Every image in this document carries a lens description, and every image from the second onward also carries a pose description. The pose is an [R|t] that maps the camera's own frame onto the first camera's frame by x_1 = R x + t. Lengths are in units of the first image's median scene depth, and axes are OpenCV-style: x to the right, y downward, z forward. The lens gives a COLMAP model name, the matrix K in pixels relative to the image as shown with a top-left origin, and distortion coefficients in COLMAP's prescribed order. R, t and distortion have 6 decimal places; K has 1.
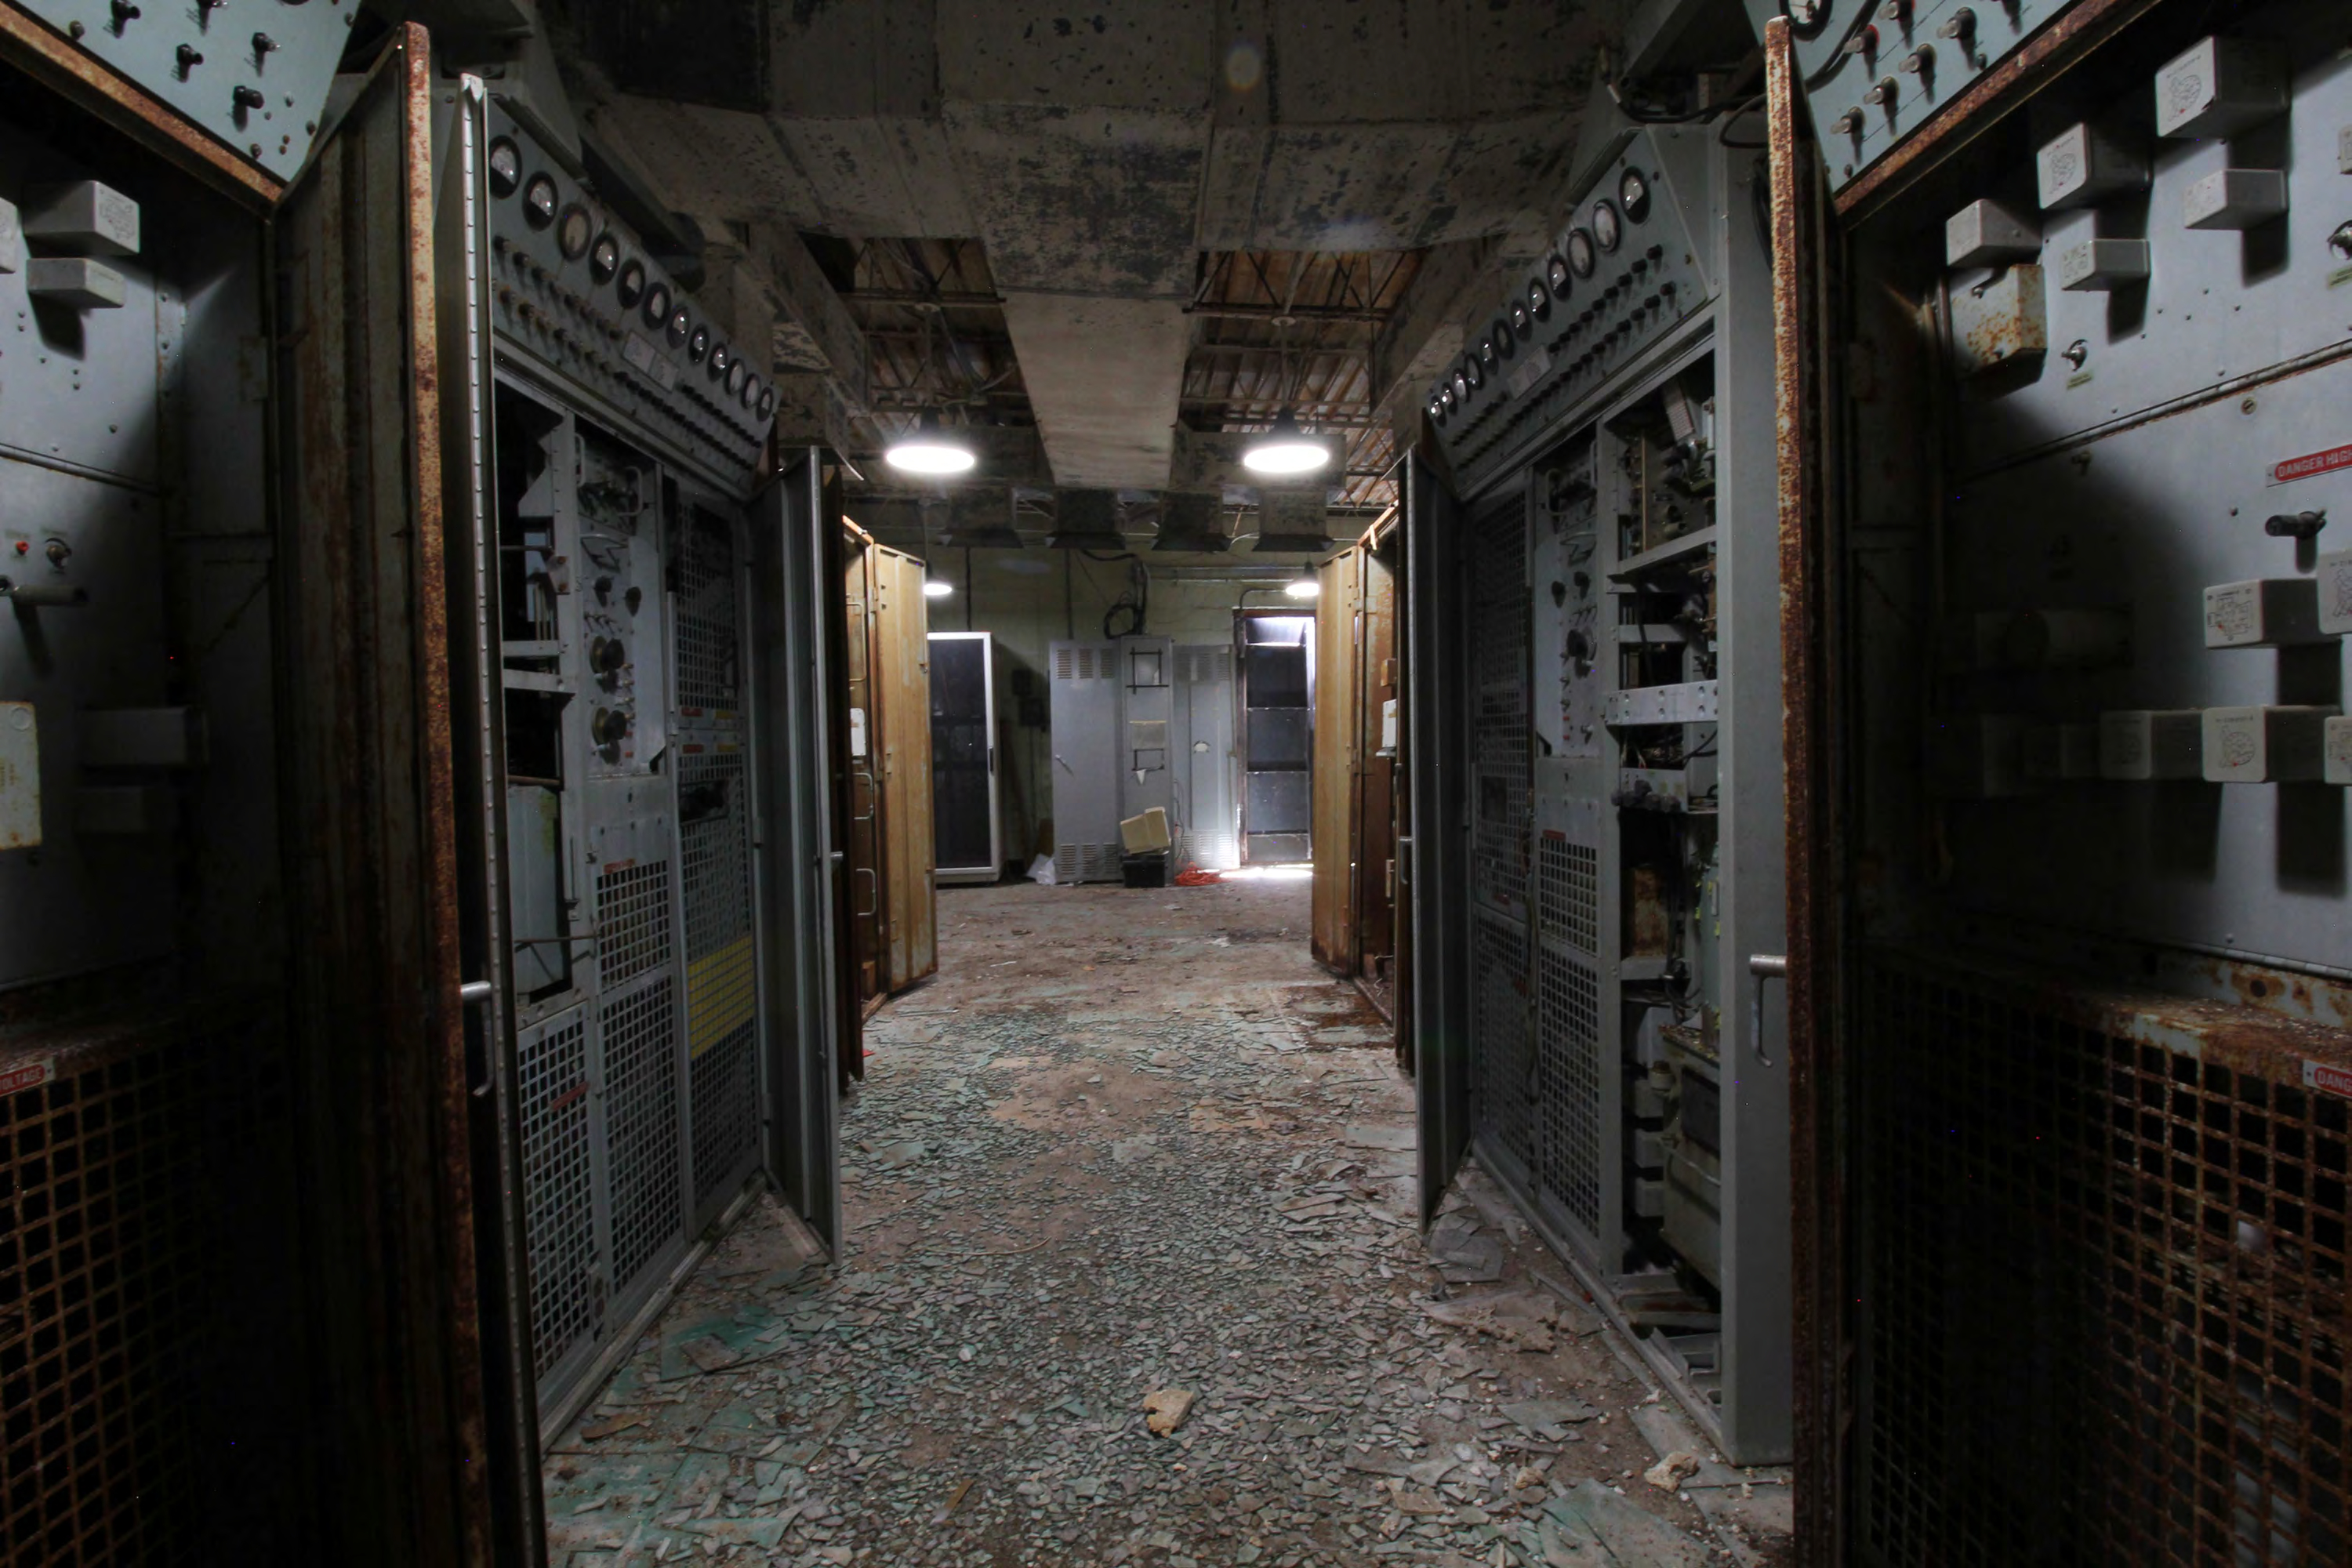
lens RADIAL K [[1235.0, 0, 1176.0], [0, 1235.0, 784.0], [0, 0, 1]] dist [0.054765, -0.000004]
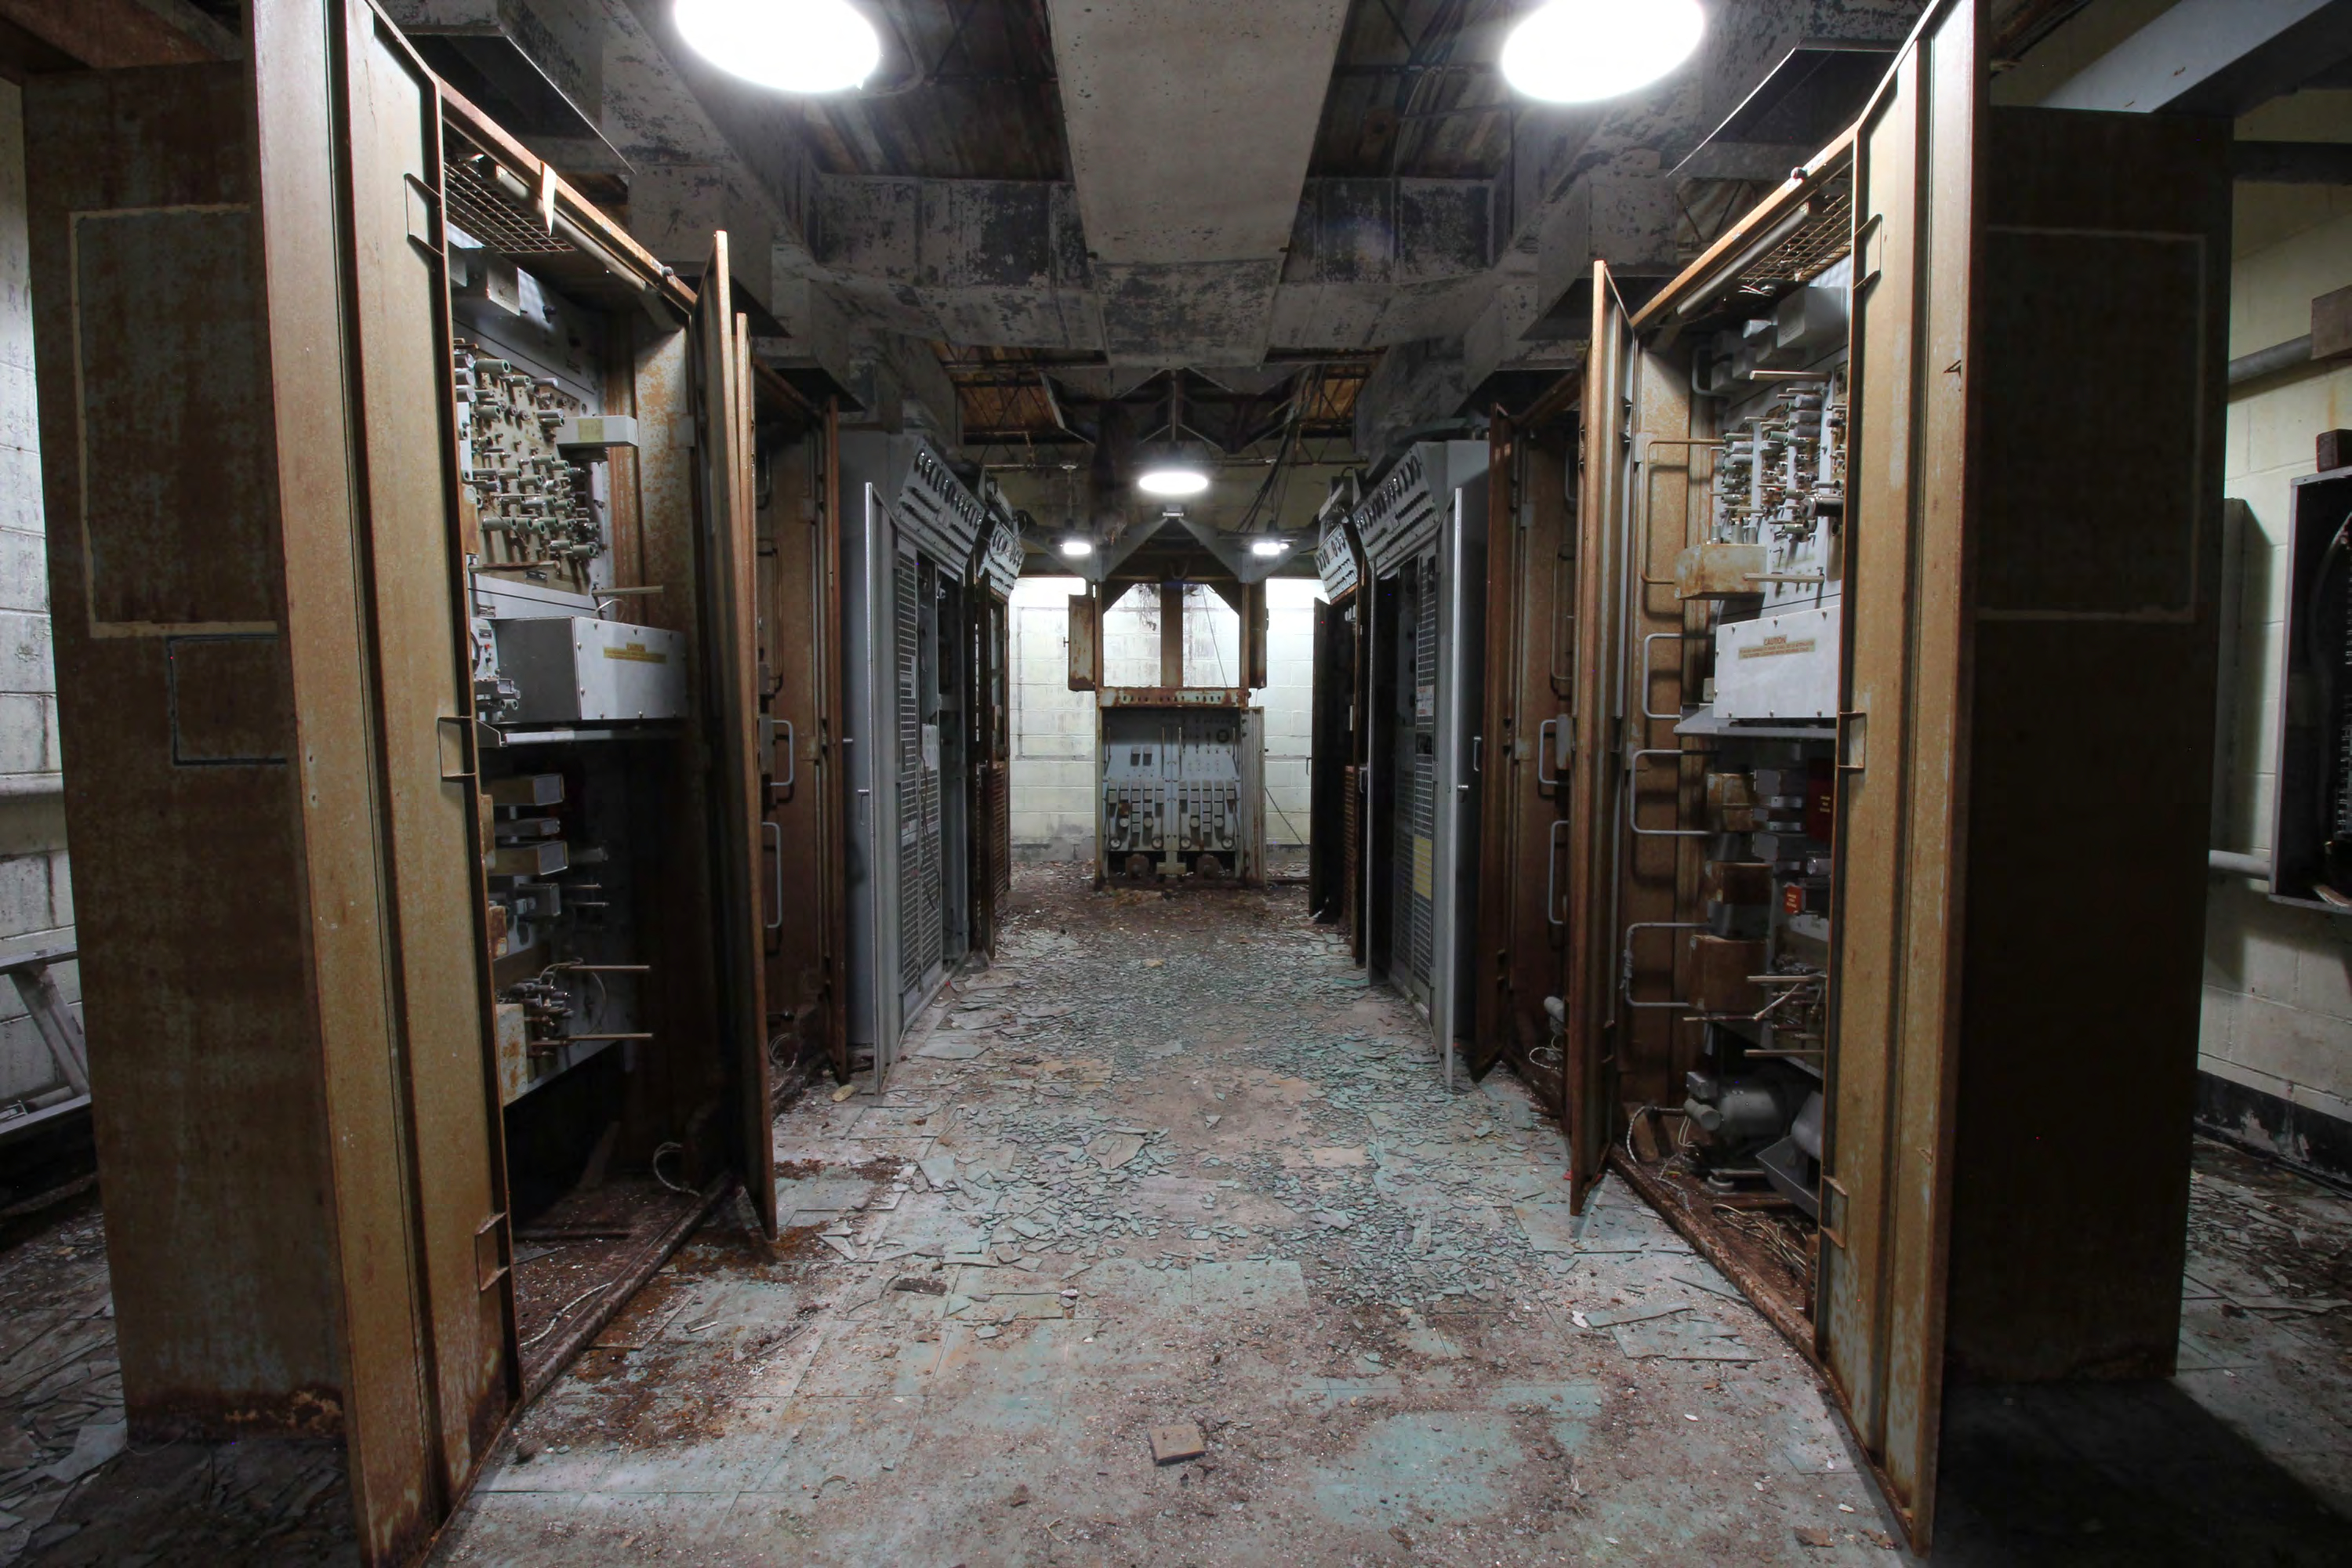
lens RADIAL K [[1094.6, 0, 1178.6], [0, 1094.6, 768.9], [0, 0, 1]] dist [-0.004298, -0.000757]
pose [[-0.999652, 0.016560, 0.020526, -0.064101], [0.018095, 0.996870, 0.076960, -0.050231], [-0.019187, 0.077304, -0.996823, 1.763646]]
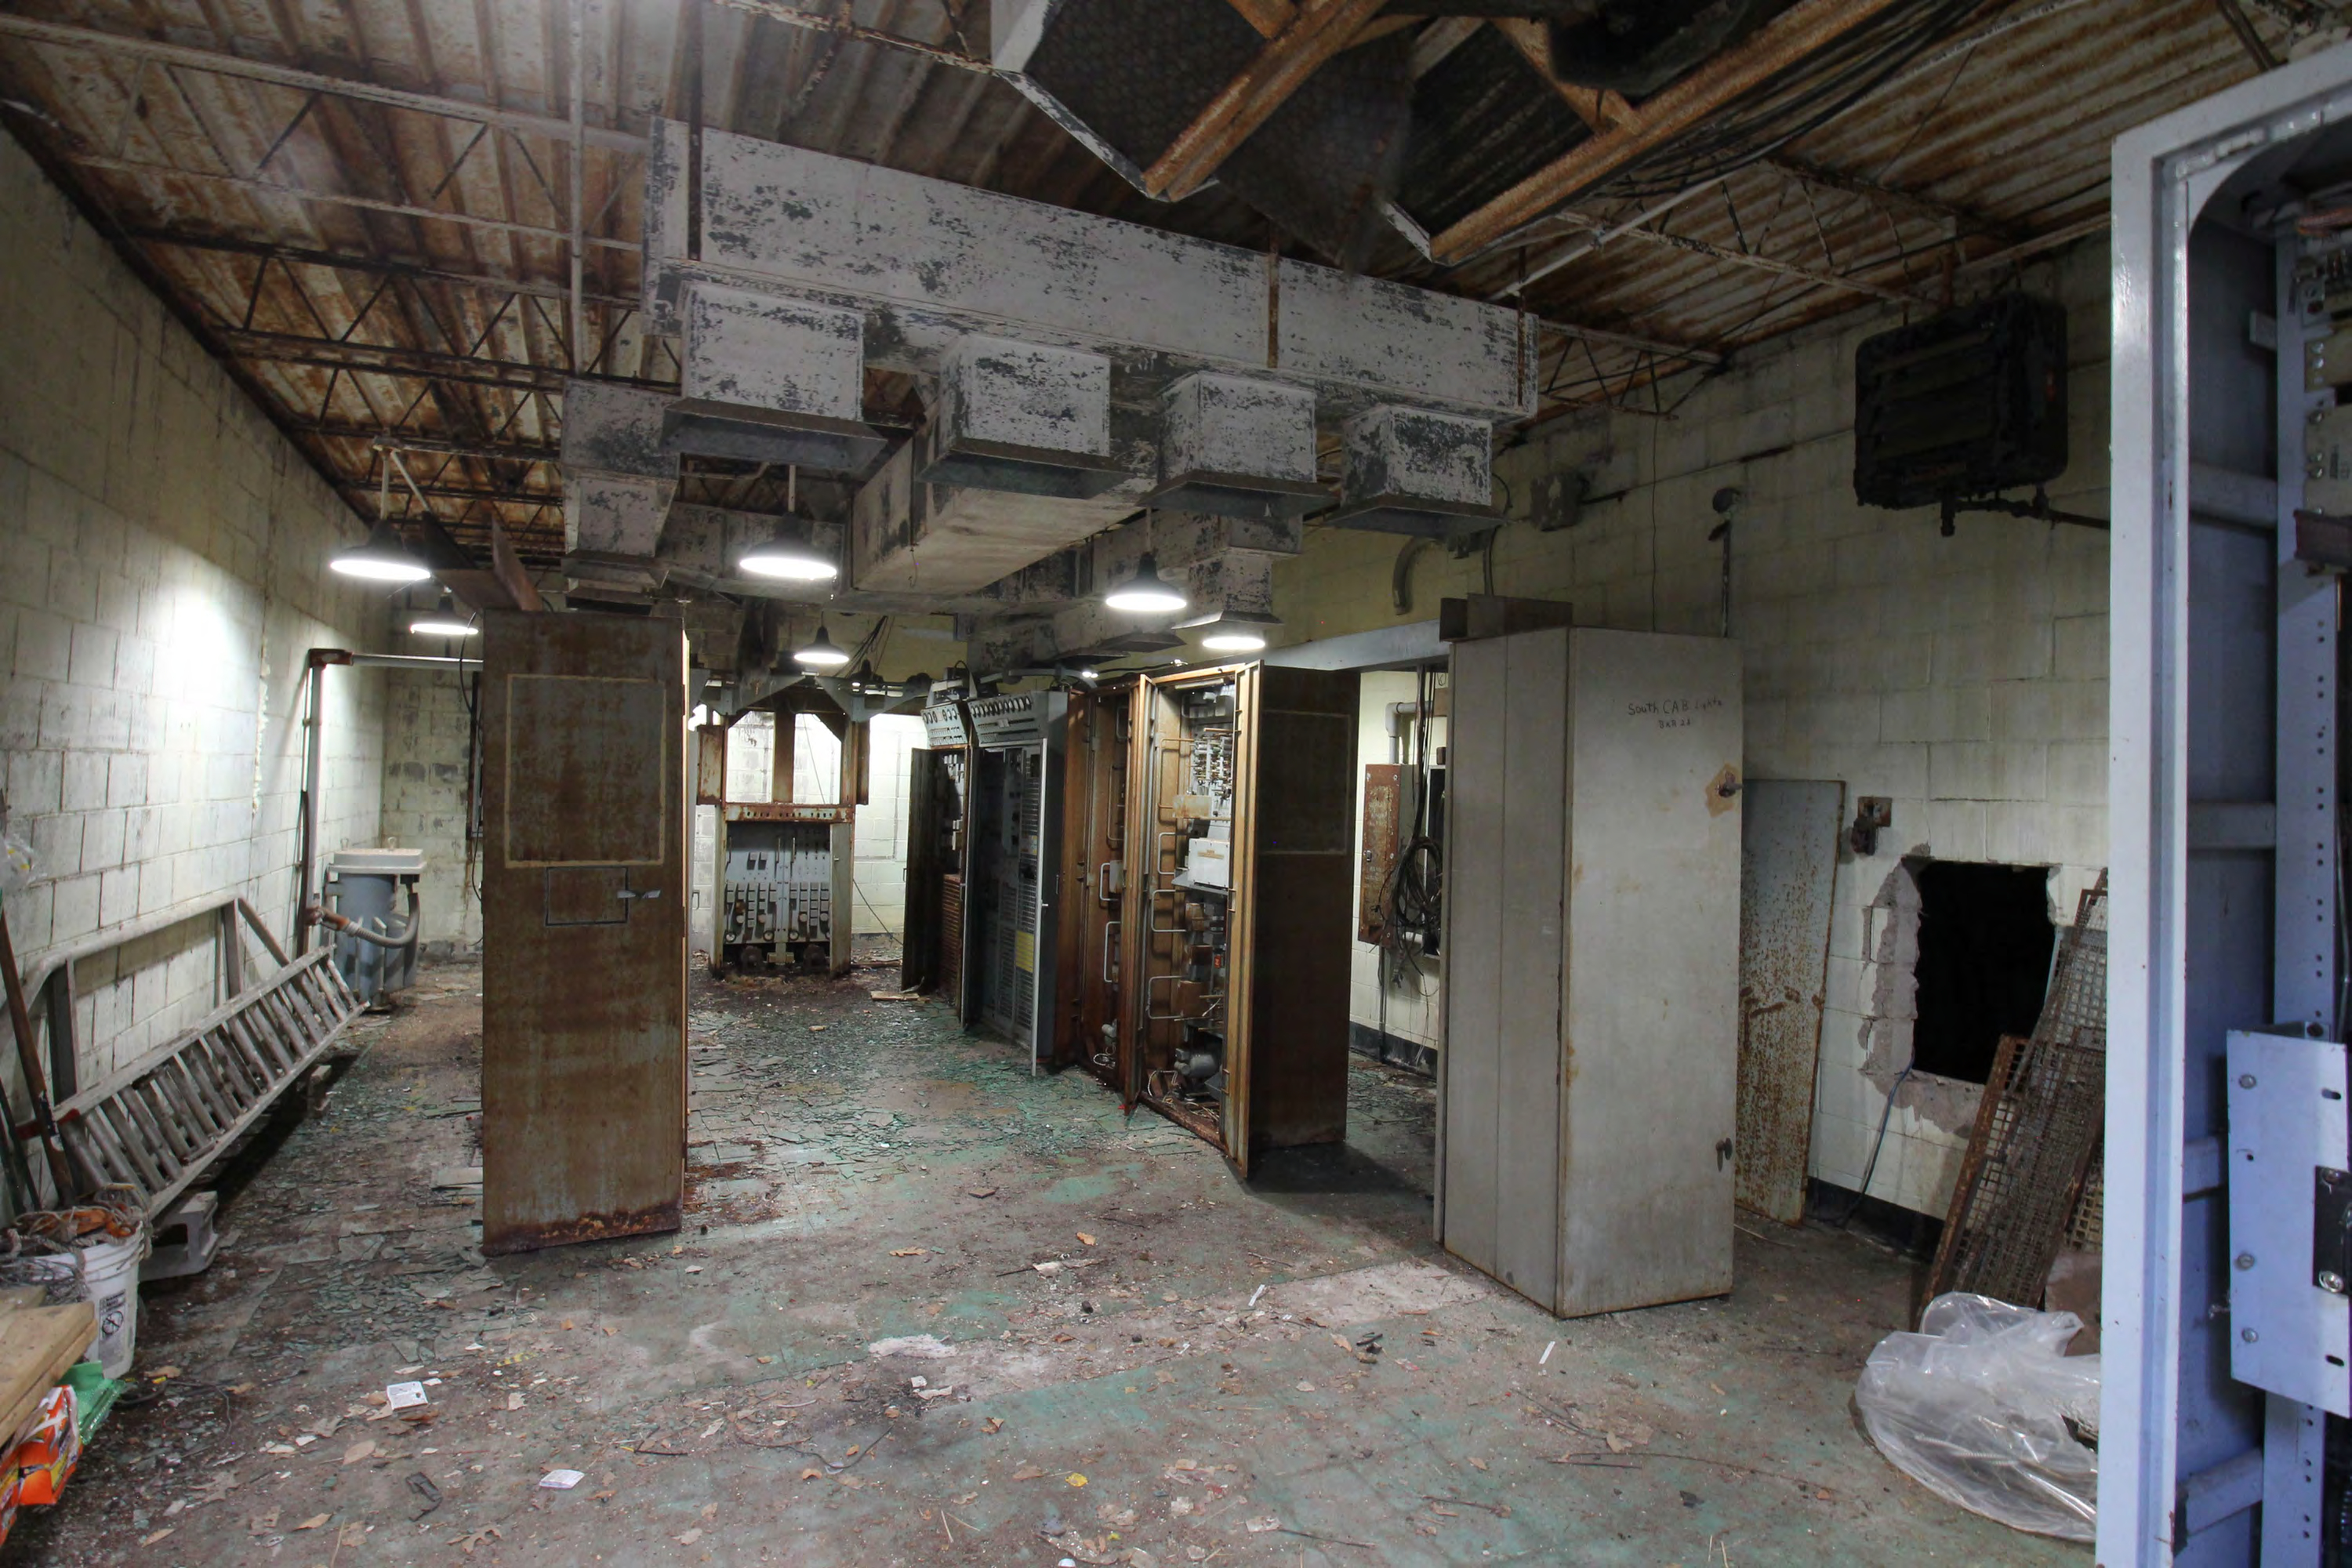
lens RADIAL K [[1235.0, 0, 1176.0], [0, 1235.0, 784.0], [0, 0, 1]] dist [0.054765, -0.000004]
pose [[-0.918776, -0.009127, -0.394674, 0.244090], [-0.024714, 0.999102, 0.034428, -0.187505], [0.394005, 0.041386, -0.918176, 2.486010]]
